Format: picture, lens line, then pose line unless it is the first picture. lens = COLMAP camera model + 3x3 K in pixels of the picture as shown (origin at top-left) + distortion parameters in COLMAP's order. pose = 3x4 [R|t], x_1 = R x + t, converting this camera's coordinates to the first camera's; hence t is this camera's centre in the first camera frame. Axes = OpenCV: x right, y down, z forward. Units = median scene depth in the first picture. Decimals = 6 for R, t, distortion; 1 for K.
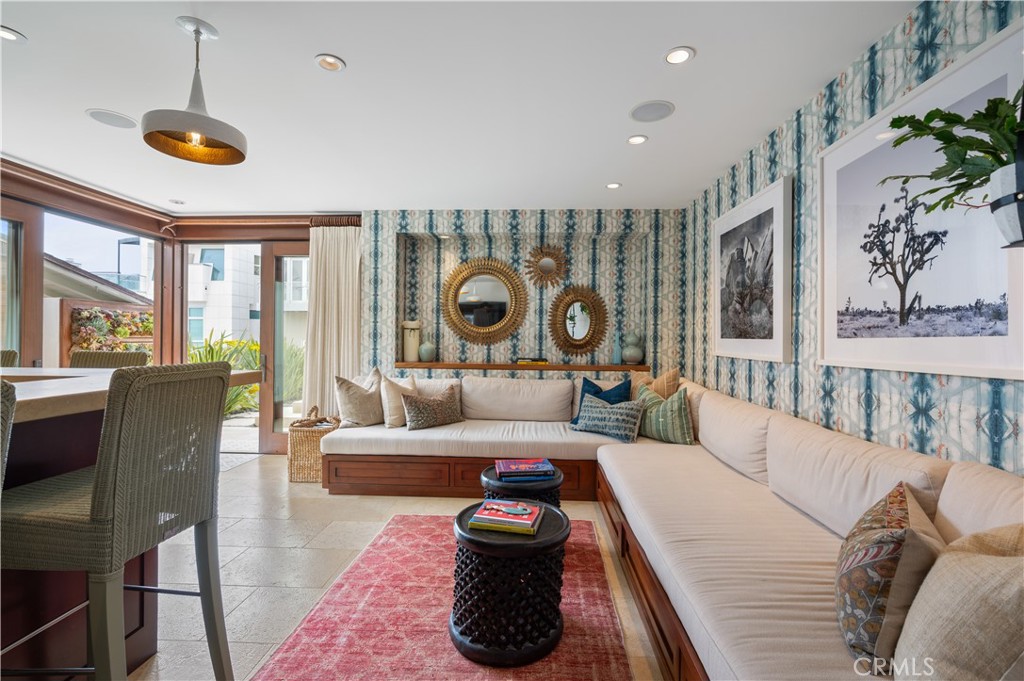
lens RADIAL K [[517.0, 0, 513.1], [0, 517.0, 337.4], [0, 0, 1]] dist [0.002503, 0.000188]
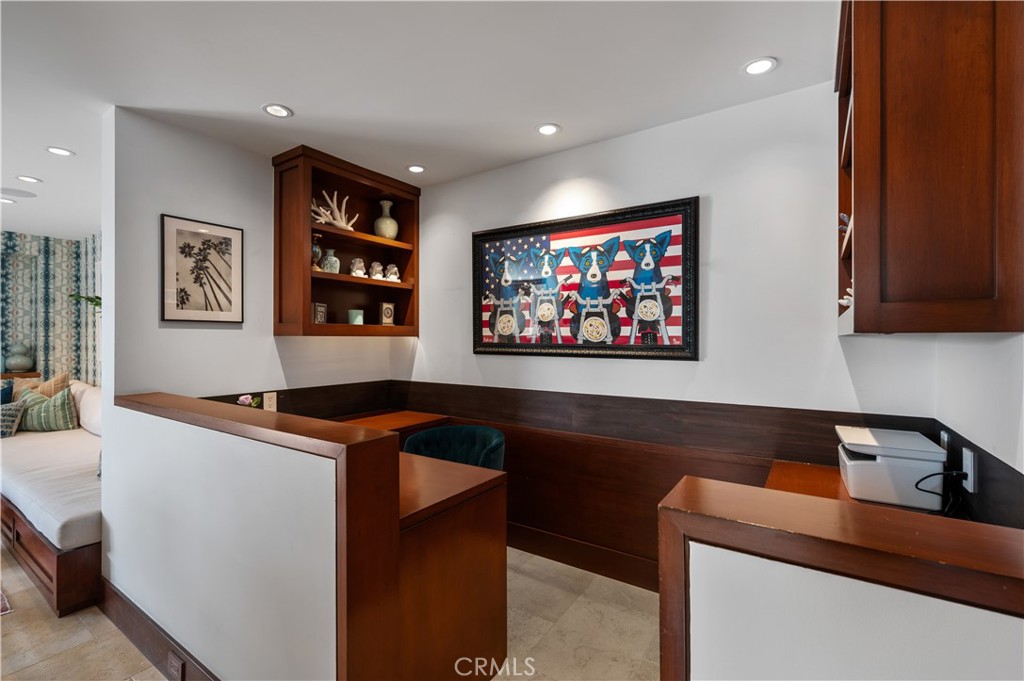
lens RADIAL K [[446.4, 0, 512.2], [0, 446.4, 339.7], [0, 0, 1]] dist [-0.000712, -0.000070]
pose [[0.520864, -0.008150, 0.853601, -0.033761], [0.006174, 0.999964, 0.005780, -0.016686], [-0.853617, 0.002259, 0.520896, -0.412847]]
